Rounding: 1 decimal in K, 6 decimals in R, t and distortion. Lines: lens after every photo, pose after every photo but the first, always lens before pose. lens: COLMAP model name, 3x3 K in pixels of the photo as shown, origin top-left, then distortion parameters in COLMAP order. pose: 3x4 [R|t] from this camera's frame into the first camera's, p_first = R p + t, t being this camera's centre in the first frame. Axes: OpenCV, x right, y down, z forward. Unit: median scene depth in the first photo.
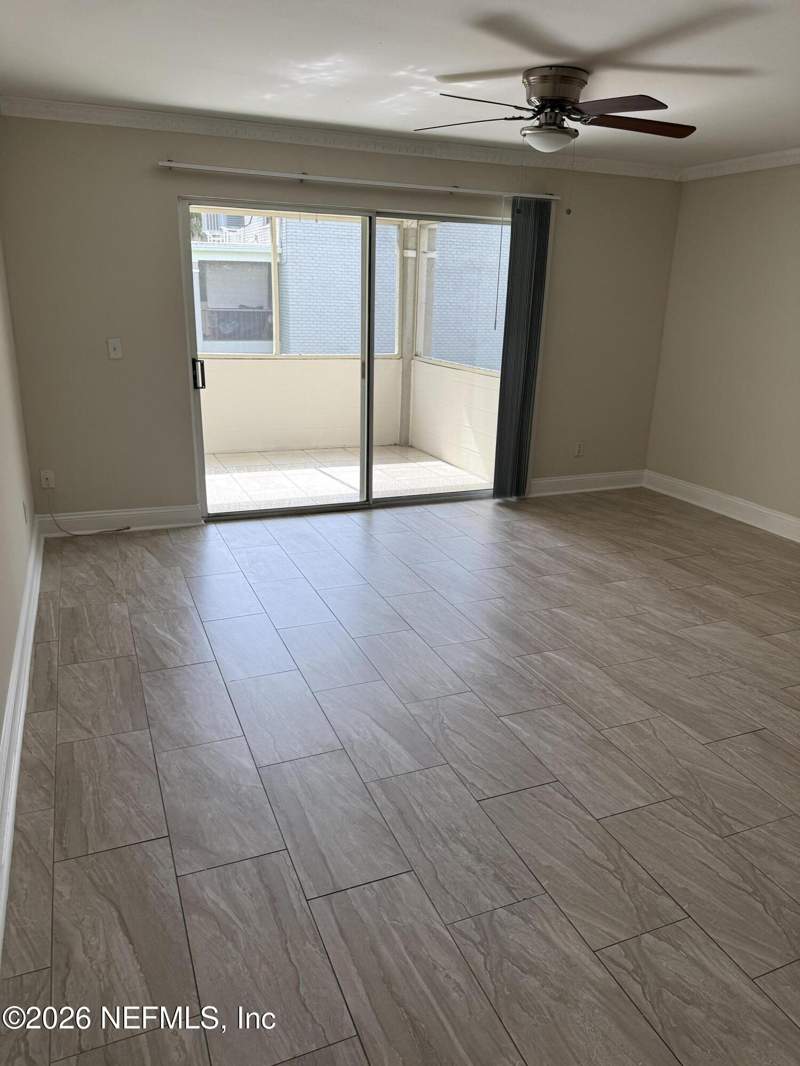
lens RADIAL K [[744.9, 0, 400.0], [0, 744.9, 533.0], [0, 0, 1]] dist [0.091373, -0.138255]
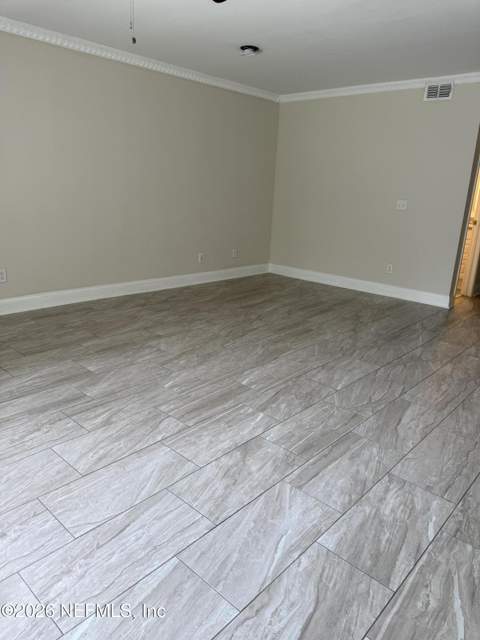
lens RADIAL K [[447.2, 0, 240.0], [0, 447.2, 320.0], [0, 0, 1]] dist [0.091373, -0.138255]
pose [[-0.422057, -0.302005, 0.854787, -0.515116], [0.224418, 0.878730, 0.421273, -0.322650], [-0.878353, 0.369631, -0.303098, 1.243320]]
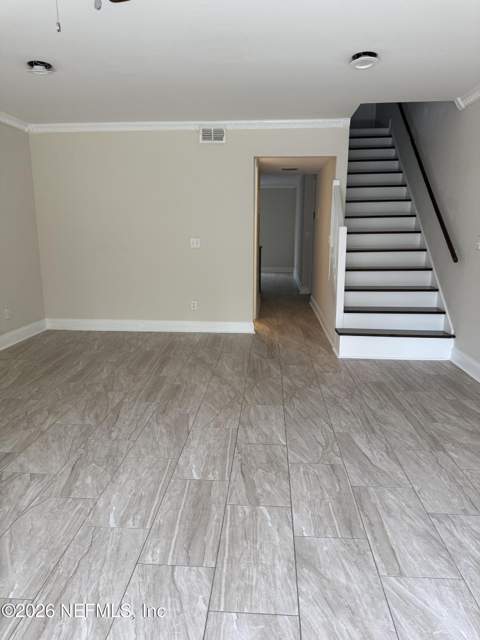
lens RADIAL K [[447.2, 0, 240.0], [0, 447.2, 320.0], [0, 0, 1]] dist [0.091373, -0.138255]
pose [[-0.895649, -0.116246, 0.429302, -0.135206], [0.113671, 0.873353, 0.473638, -0.380419], [-0.429991, 0.473013, -0.769004, 1.412928]]
